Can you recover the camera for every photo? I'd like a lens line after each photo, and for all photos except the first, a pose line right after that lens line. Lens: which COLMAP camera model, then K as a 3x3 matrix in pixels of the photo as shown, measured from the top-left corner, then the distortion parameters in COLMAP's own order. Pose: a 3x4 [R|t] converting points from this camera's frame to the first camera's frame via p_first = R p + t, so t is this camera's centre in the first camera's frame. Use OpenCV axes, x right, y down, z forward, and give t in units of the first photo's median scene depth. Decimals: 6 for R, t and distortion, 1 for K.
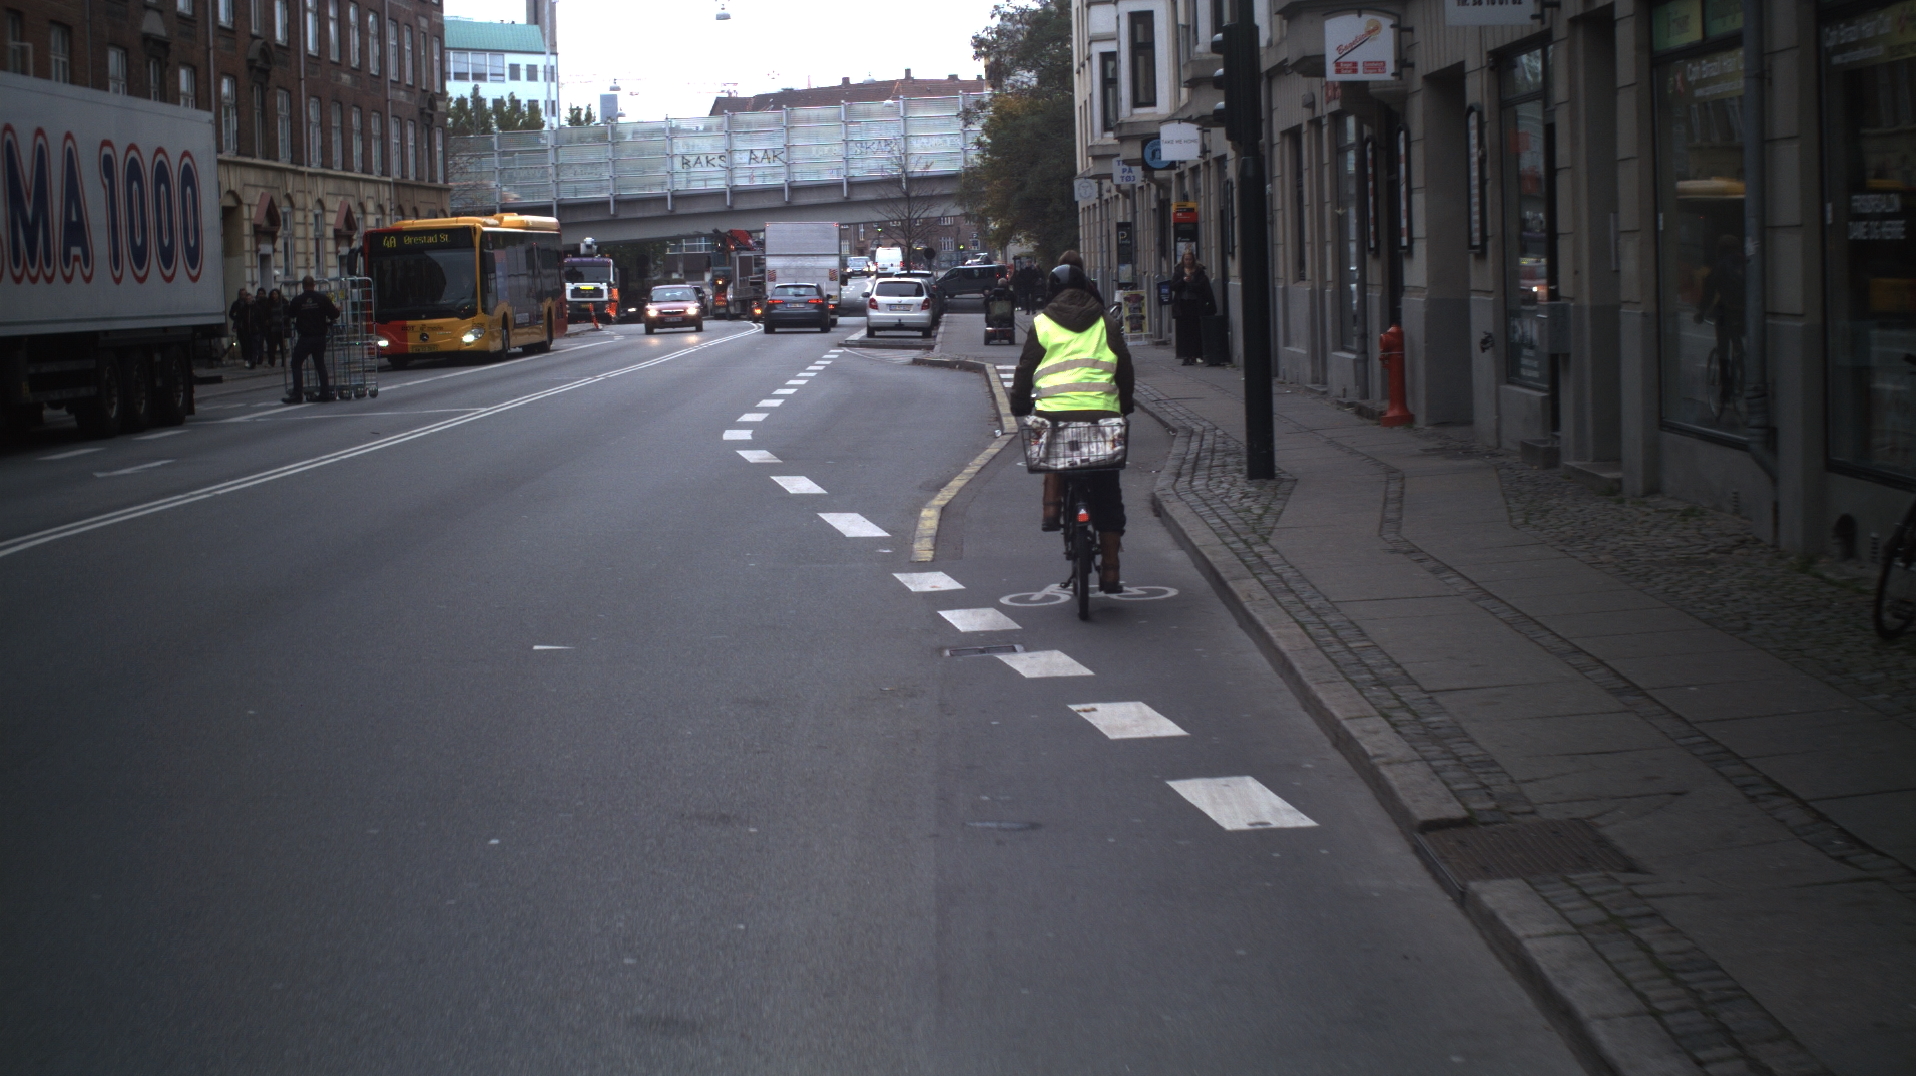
lens RADIAL K [[3641.2, 0, 959.9], [0, 3641.2, 534.5], [0, 0, 1]] dist [-0.260316, 0.000000]
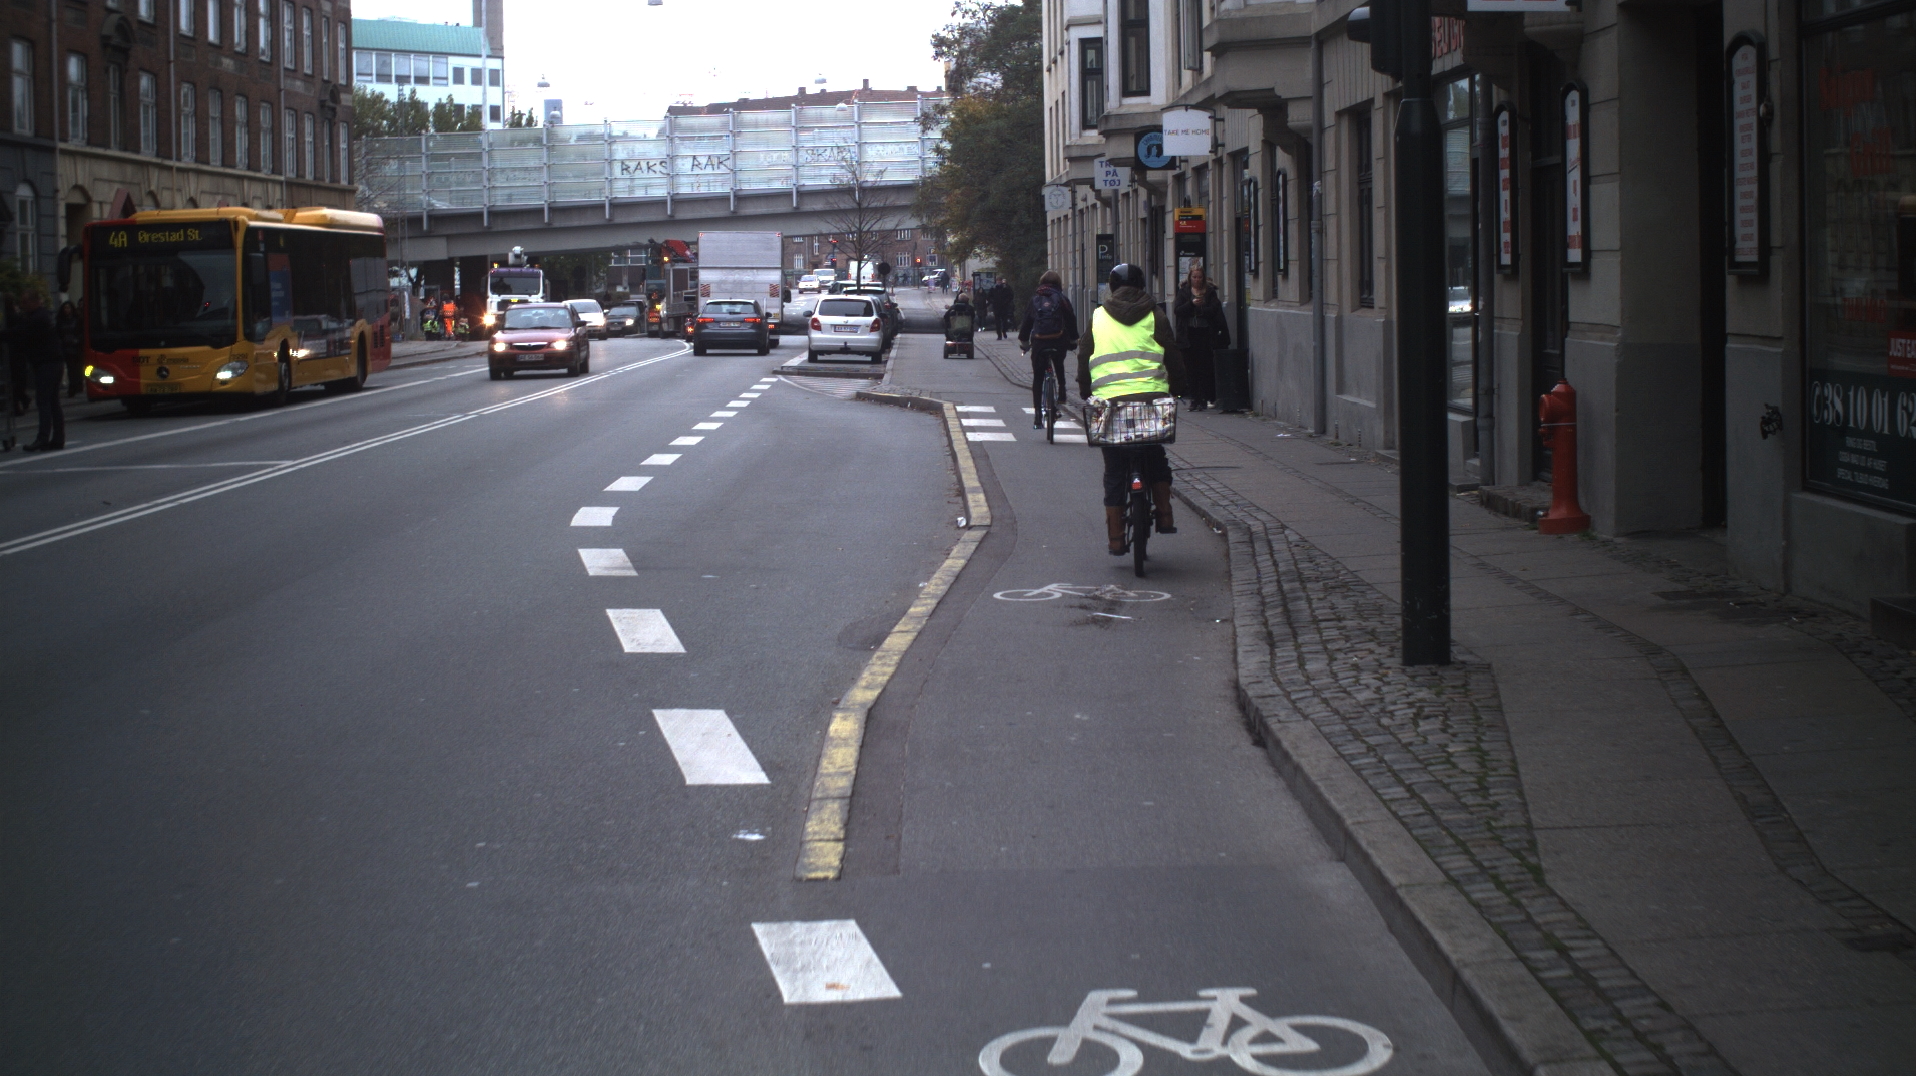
lens RADIAL K [[3639.0, 0, 945.0], [0, 3639.0, 554.6], [0, 0, 1]] dist [-0.250272, 0.000000]
pose [[0.999883, 0.012603, 0.008699, 0.000497], [-0.012613, 0.999920, 0.001009, -0.008889], [-0.008686, -0.001119, 0.999962, 0.119503]]
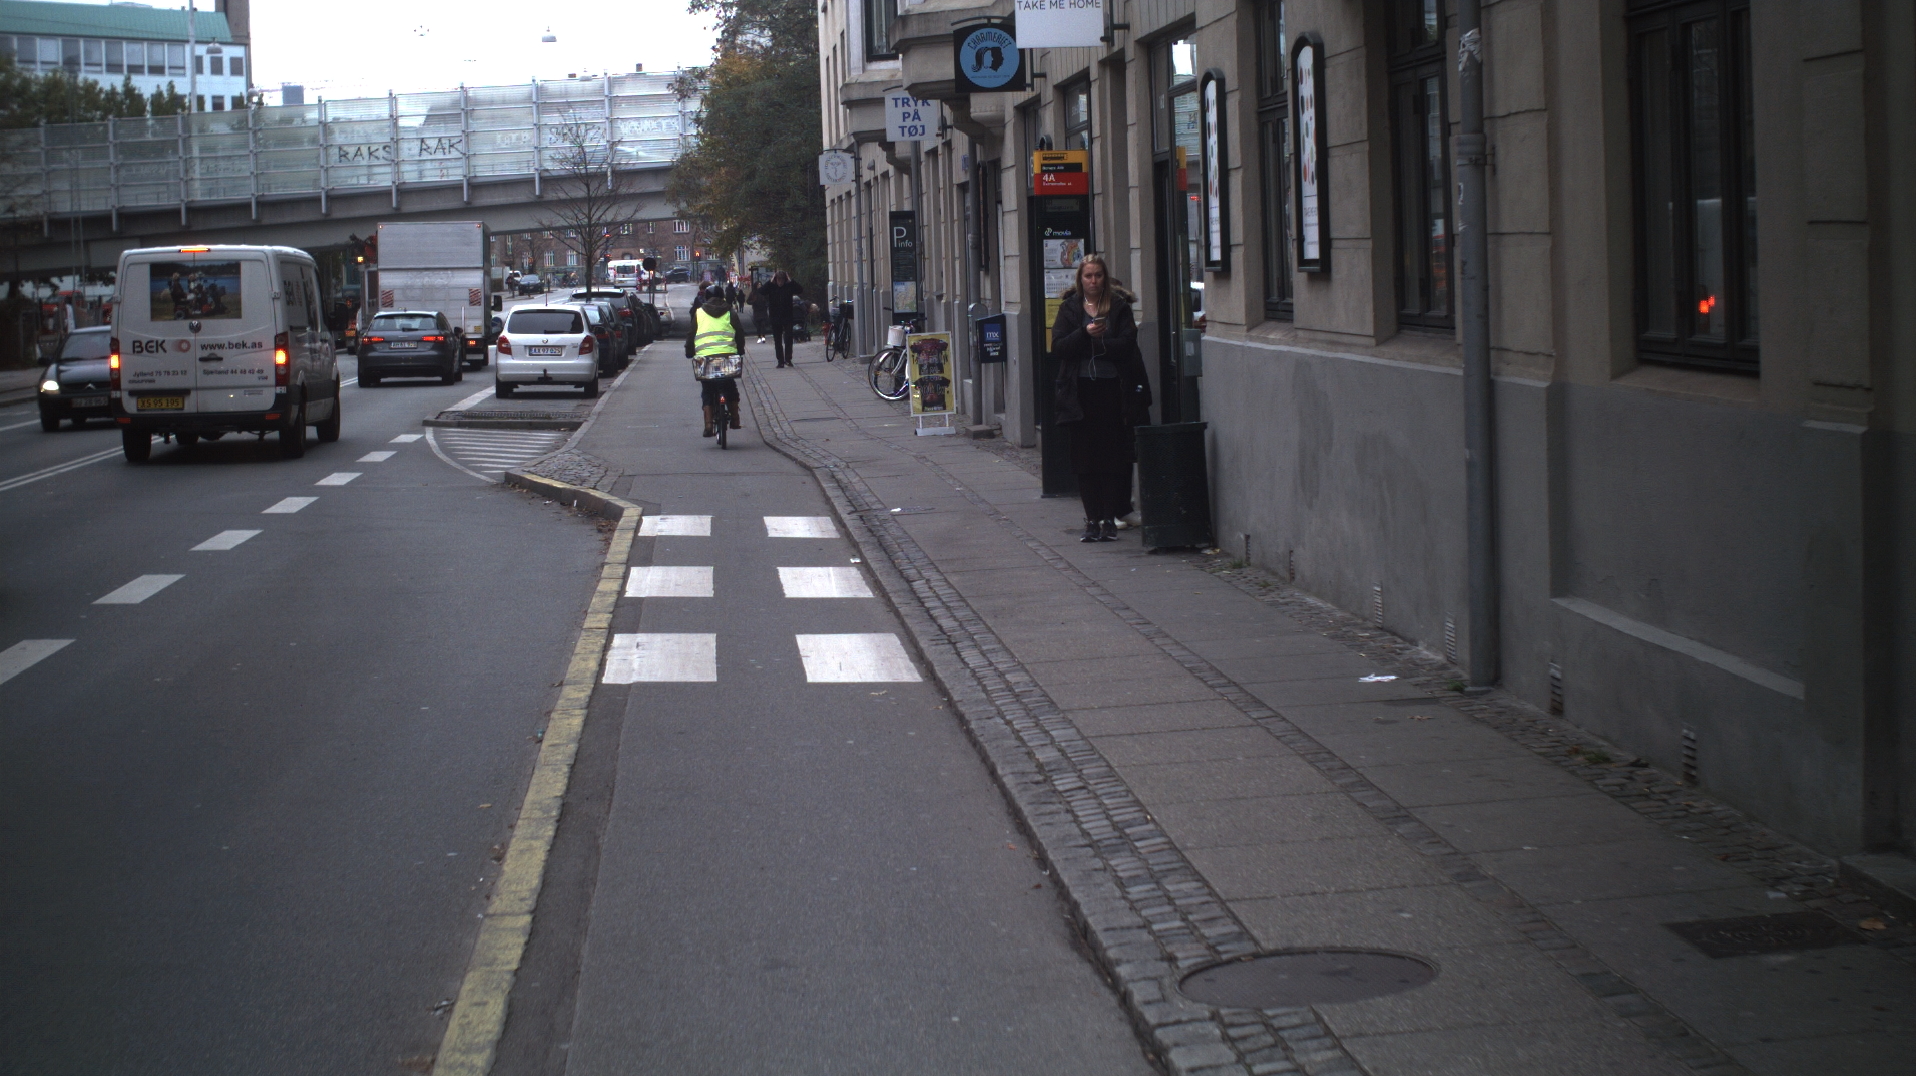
lens RADIAL K [[3633.1, 0, 958.5], [0, 3633.1, 543.3], [0, 0, 1]] dist [-0.232785, 0.000000]
pose [[0.997626, -0.010418, 0.068075, 0.011840], [0.010402, 0.999946, 0.000586, -0.028016], [-0.068078, 0.000124, 0.997680, 0.358424]]
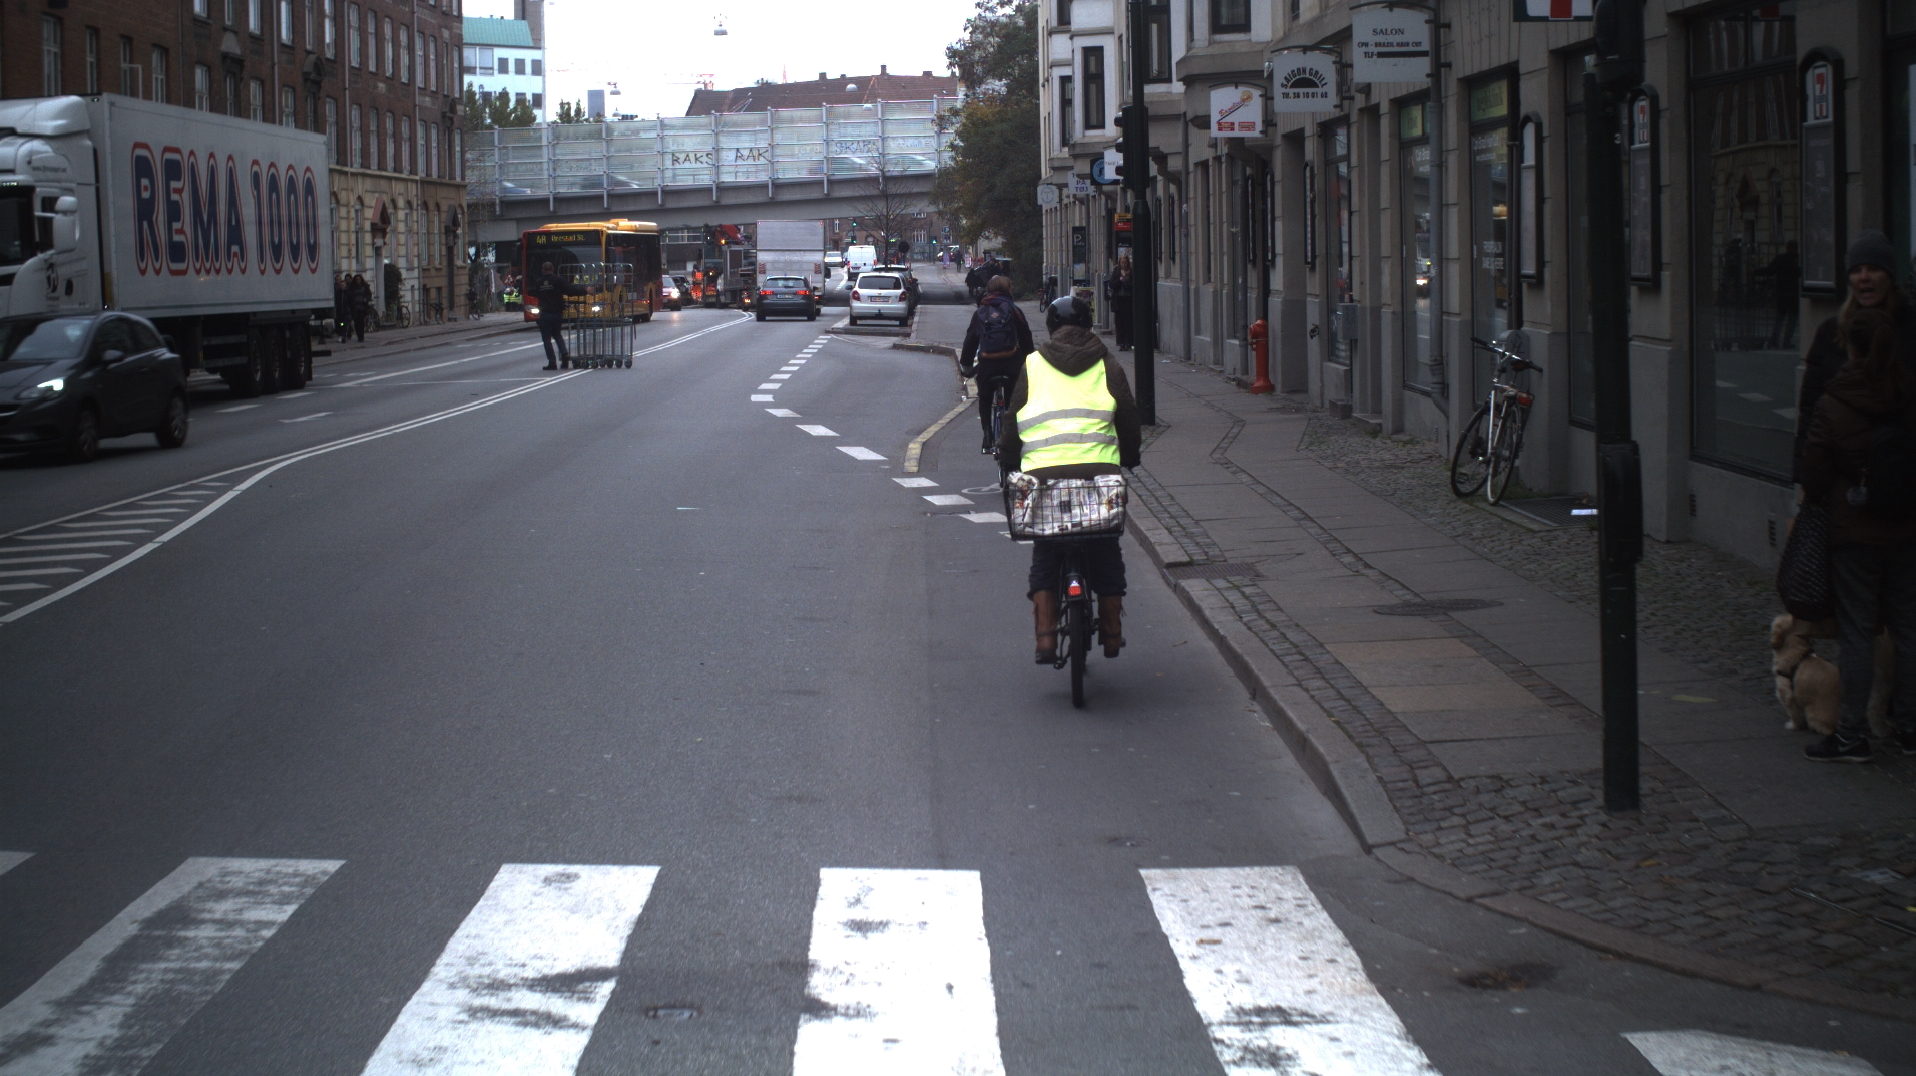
lens RADIAL K [[3641.2, 0, 958.1], [0, 3641.2, 532.8], [0, 0, 1]] dist [-0.260316, 0.000000]
pose [[0.999912, 0.010545, 0.008094, -0.000651], [-0.010562, 0.999942, 0.002090, 0.006924], [-0.008072, -0.002175, 0.999965, -0.119793]]
